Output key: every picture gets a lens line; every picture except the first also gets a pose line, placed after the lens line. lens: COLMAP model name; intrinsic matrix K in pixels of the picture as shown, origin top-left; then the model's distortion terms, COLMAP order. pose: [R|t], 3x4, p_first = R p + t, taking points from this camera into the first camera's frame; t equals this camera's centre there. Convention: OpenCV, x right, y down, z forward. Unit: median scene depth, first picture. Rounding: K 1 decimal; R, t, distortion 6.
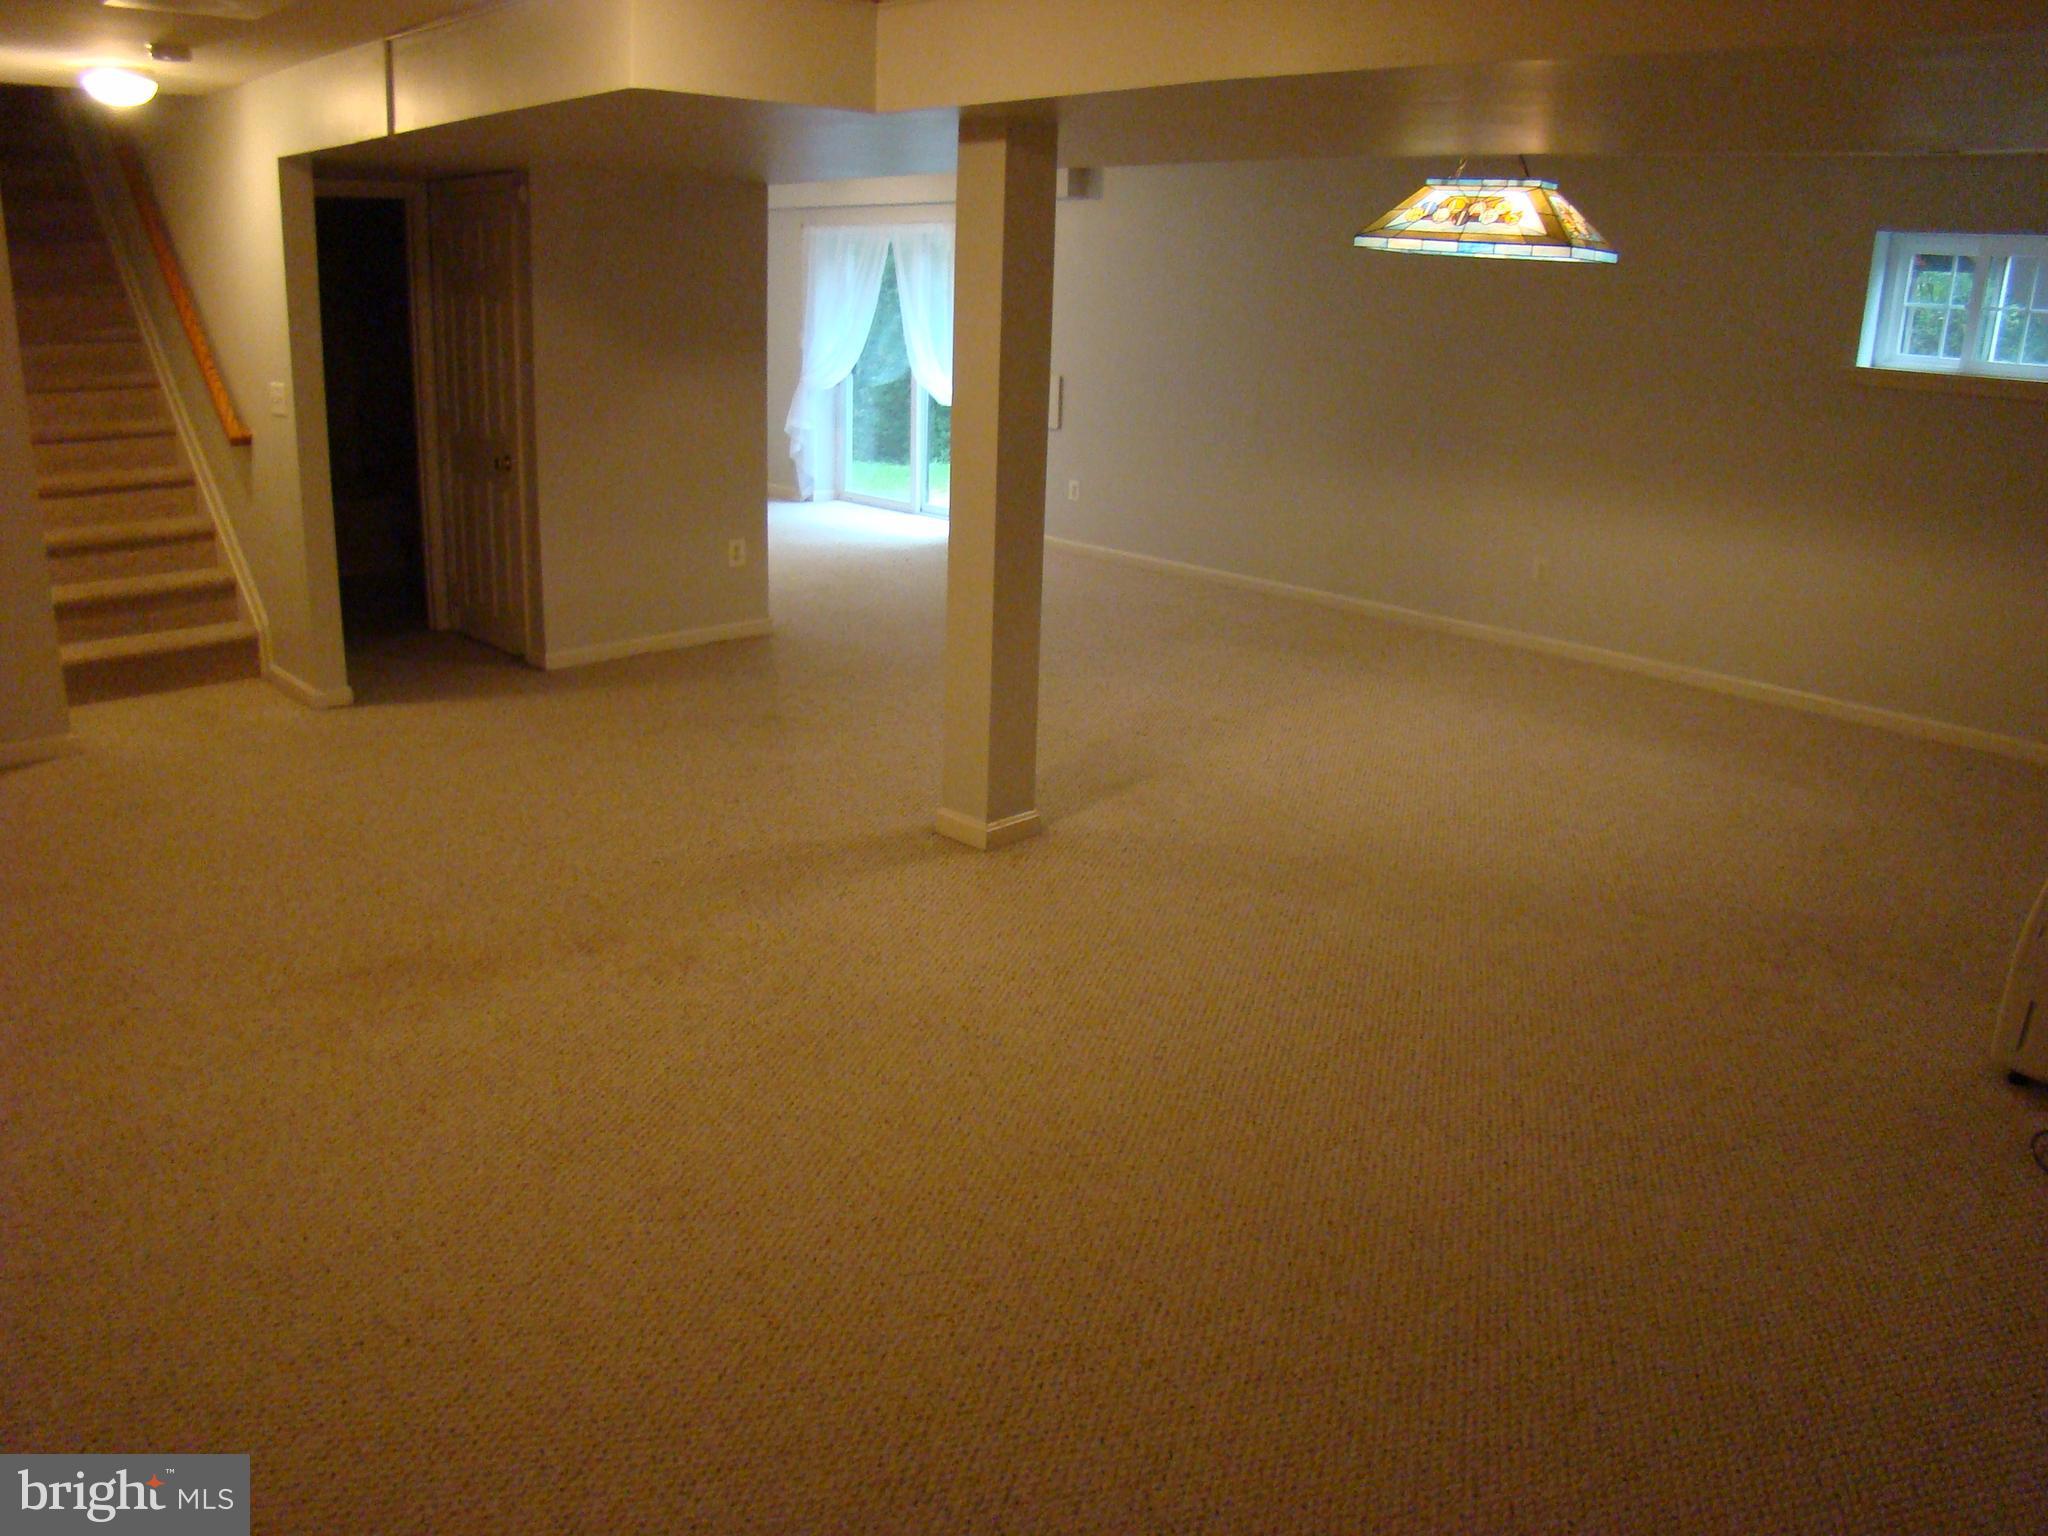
lens RADIAL K [[1483.6, 0, 1020.6], [0, 1483.6, 751.3], [0, 0, 1]] dist [-0.154410, 0.063304]
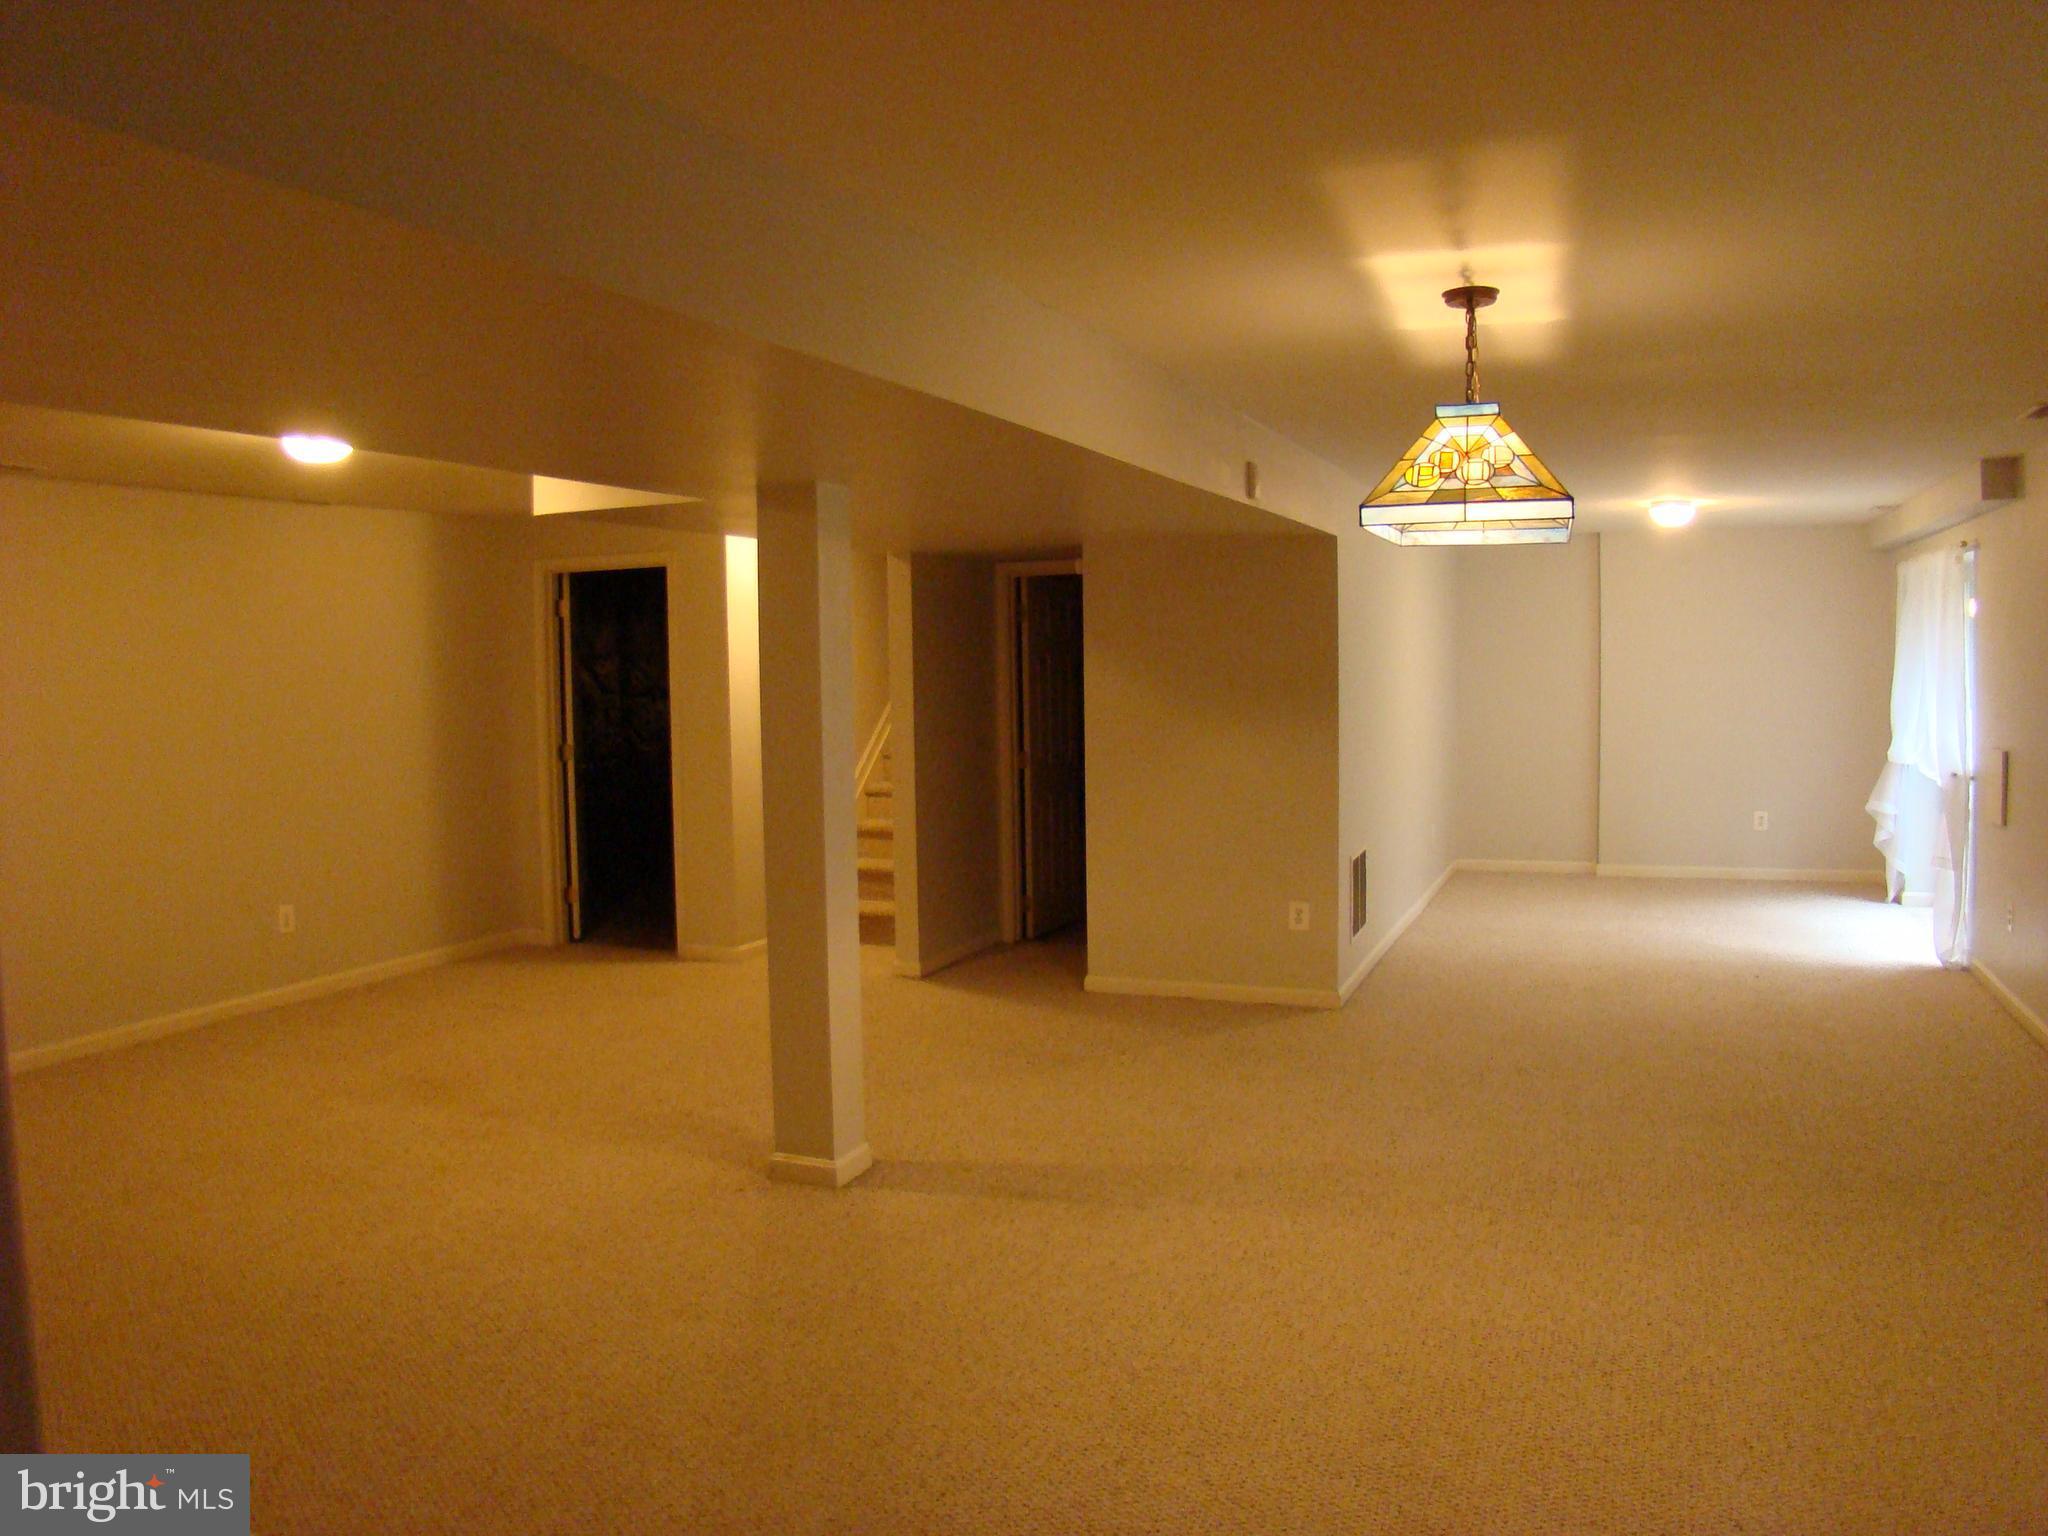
lens RADIAL K [[1483.6, 0, 1020.6], [0, 1483.6, 751.3], [0, 0, 1]] dist [-0.154410, 0.063304]
pose [[0.408310, 0.018630, -0.912653, 0.712622], [-0.249186, 0.964095, -0.091803, -0.124258], [0.878174, 0.264904, 0.398292, 0.519977]]
